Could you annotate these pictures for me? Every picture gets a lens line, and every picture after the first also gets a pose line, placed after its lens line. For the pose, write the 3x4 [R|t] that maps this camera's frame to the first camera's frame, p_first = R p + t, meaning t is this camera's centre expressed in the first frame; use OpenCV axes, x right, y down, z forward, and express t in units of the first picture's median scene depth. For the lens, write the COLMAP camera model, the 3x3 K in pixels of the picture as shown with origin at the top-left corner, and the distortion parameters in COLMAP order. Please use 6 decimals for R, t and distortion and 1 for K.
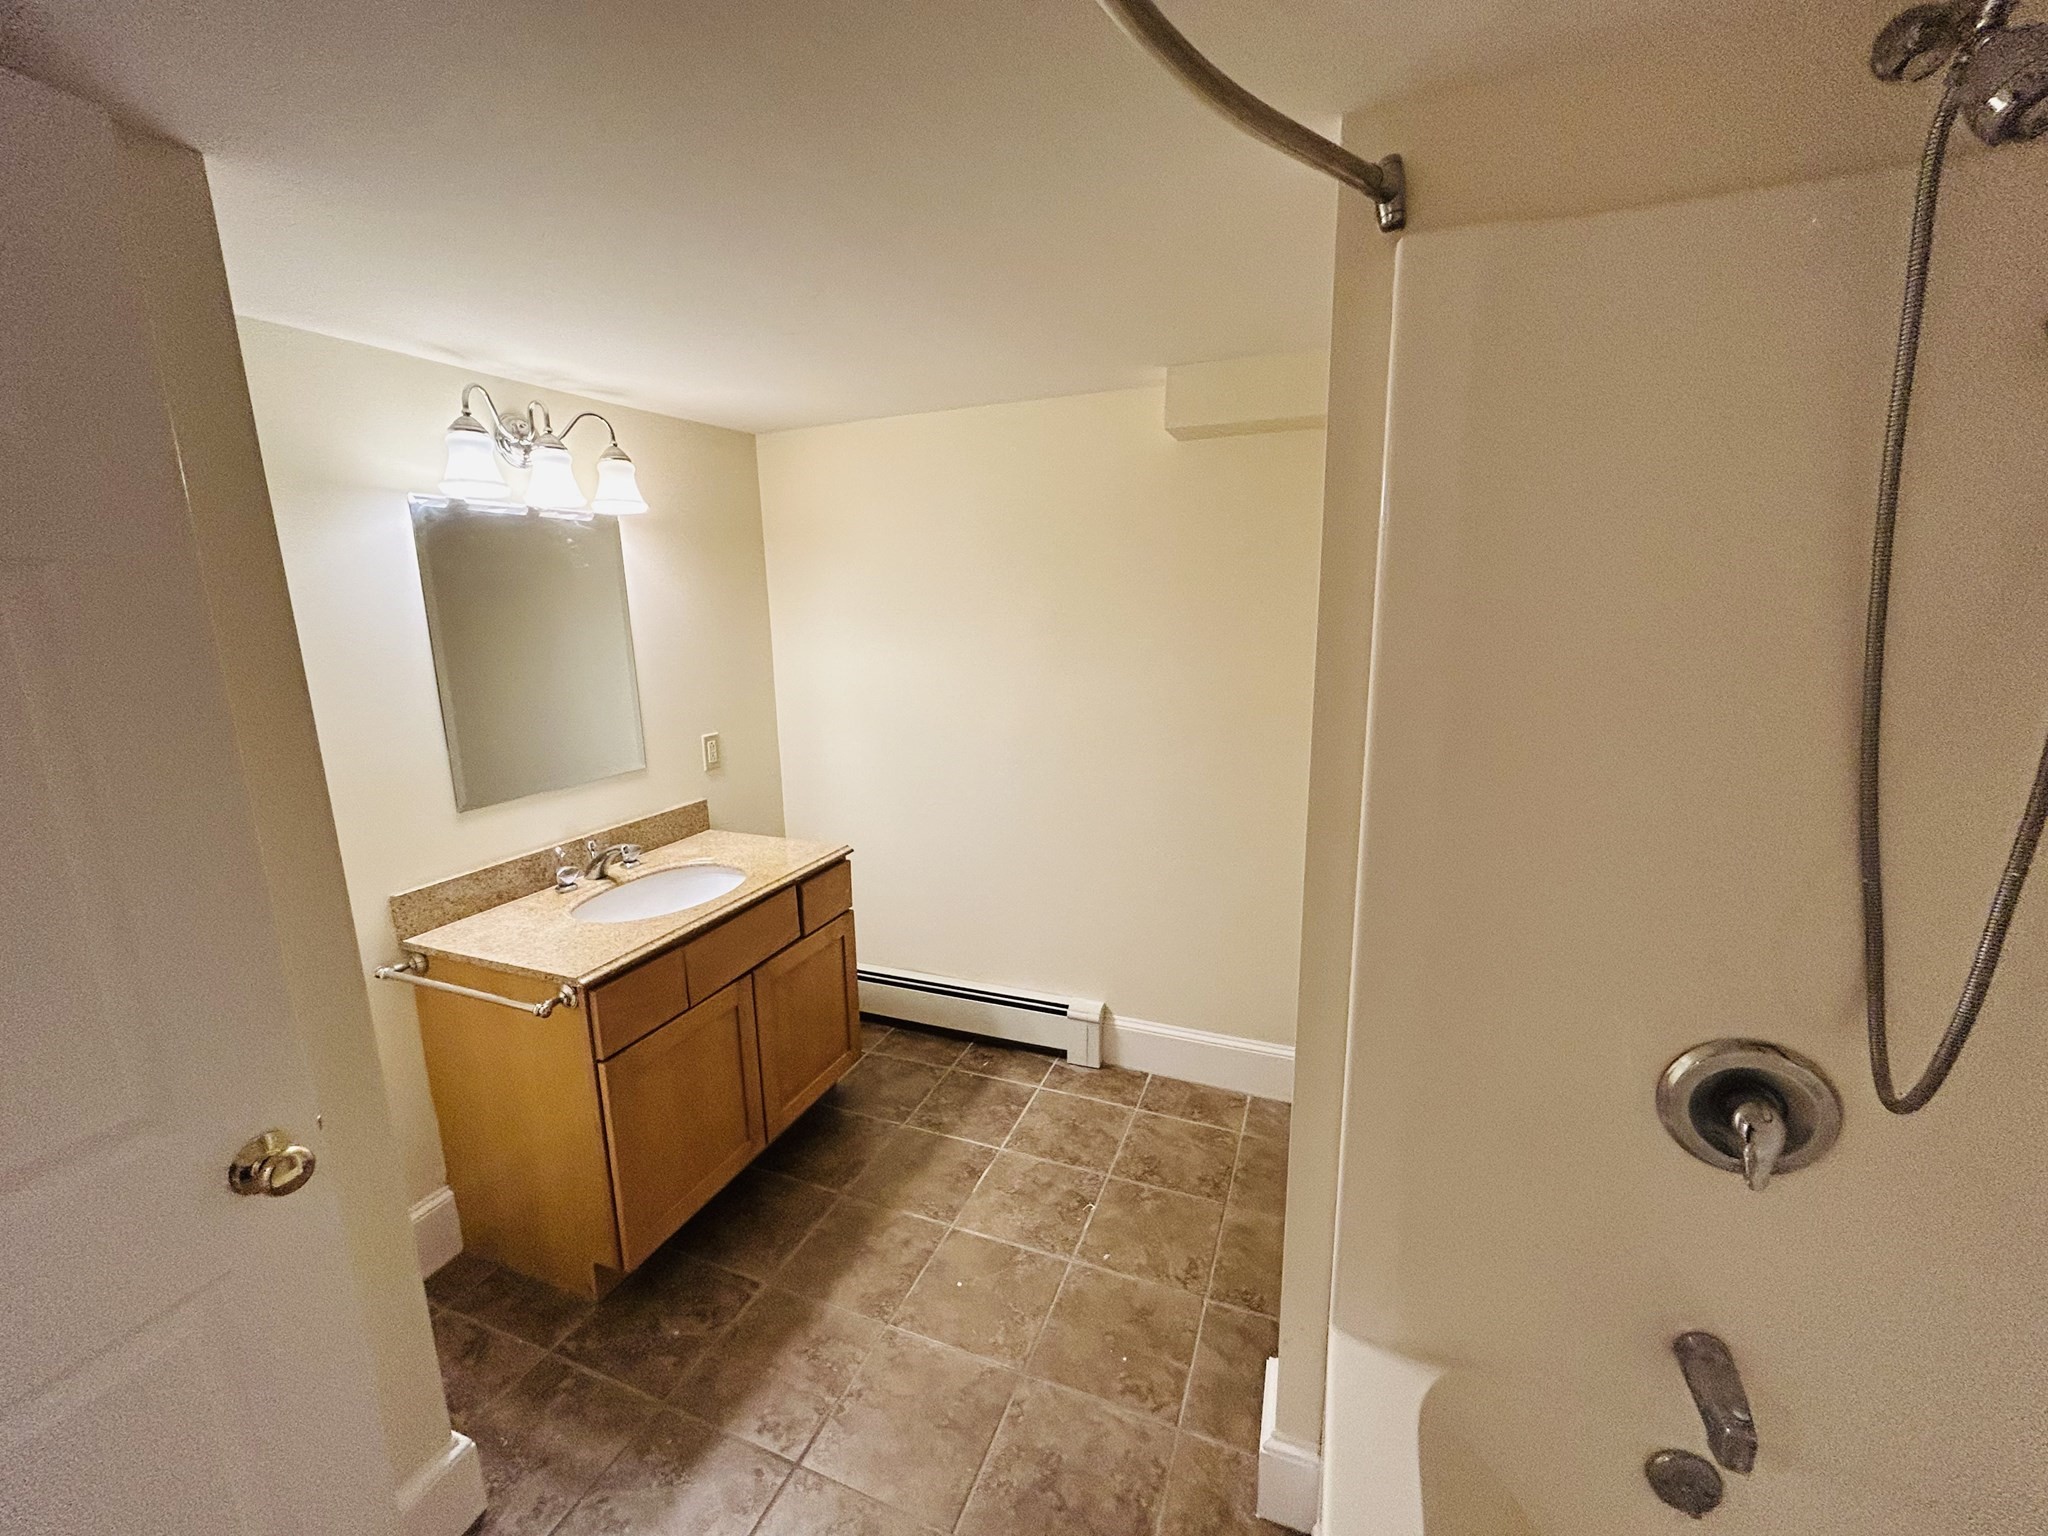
lens RADIAL K [[827.4, 0, 1009.9], [0, 827.4, 762.0], [0, 0, 1]] dist [-0.003396, 0.000132]
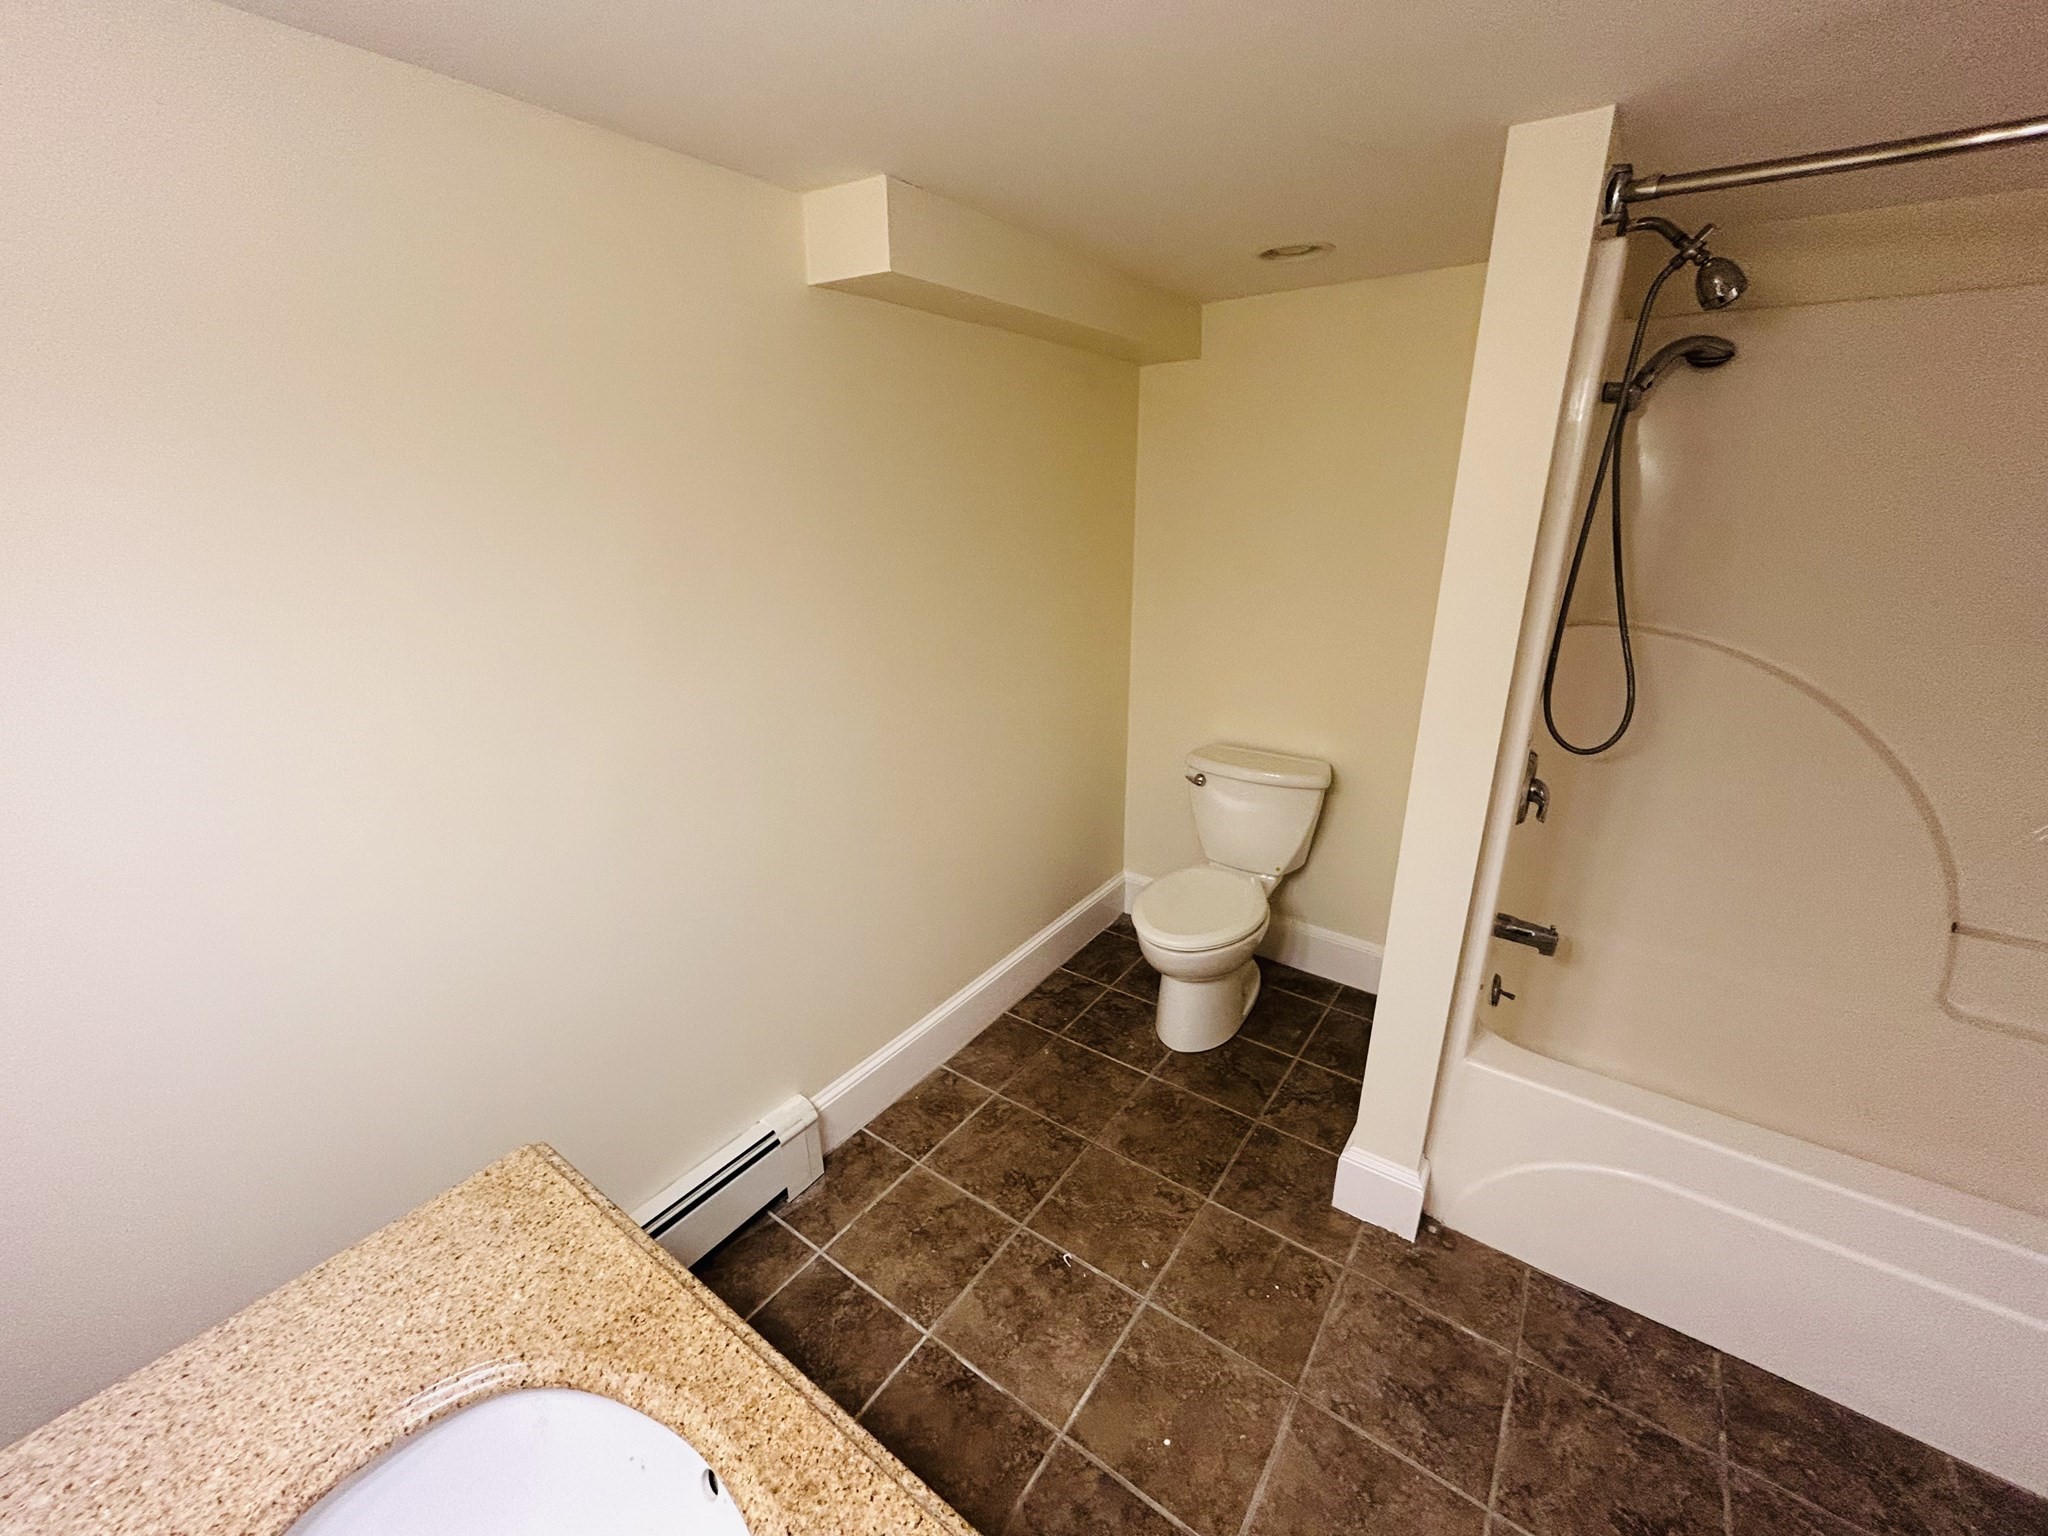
lens RADIAL K [[827.4, 0, 1006.6], [0, 827.4, 765.6], [0, 0, 1]] dist [-0.003396, 0.000132]
pose [[0.241244, -0.282972, 0.928293, -0.609631], [0.194555, 0.951228, 0.239402, -0.170274], [-0.950763, 0.122850, 0.284532, 0.821692]]
